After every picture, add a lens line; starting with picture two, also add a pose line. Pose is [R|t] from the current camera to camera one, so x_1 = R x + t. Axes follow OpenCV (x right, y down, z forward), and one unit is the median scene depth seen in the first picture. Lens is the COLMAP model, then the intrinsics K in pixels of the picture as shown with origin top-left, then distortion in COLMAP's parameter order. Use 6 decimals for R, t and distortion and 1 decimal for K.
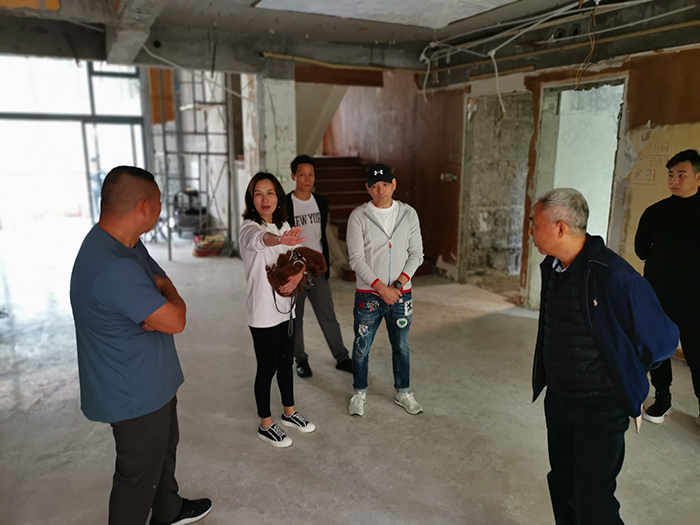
lens RADIAL K [[531.3, 0, 349.5], [0, 531.3, 260.8], [0, 0, 1]] dist [0.031350, -0.019489]
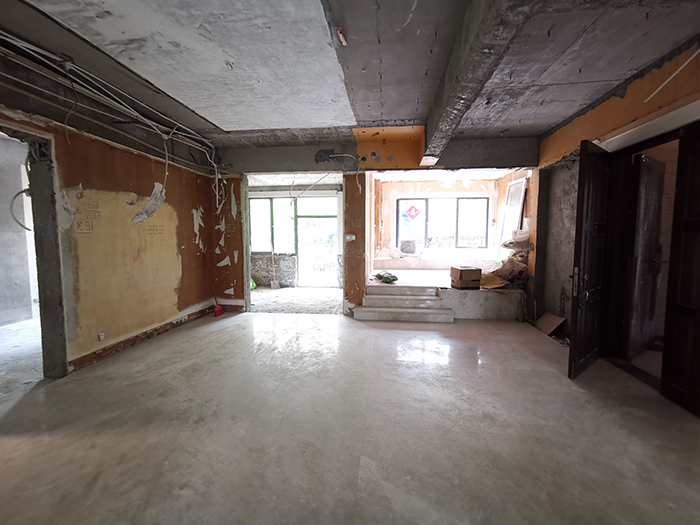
lens RADIAL K [[313.4, 0, 351.4], [0, 313.4, 259.4], [0, 0, 1]] dist [0.000655, 0.004485]
pose [[-0.834732, -0.045999, 0.548732, -0.377425], [0.107316, 0.963808, 0.244043, -0.194049], [-0.540098, 0.262599, -0.799585, 1.251653]]
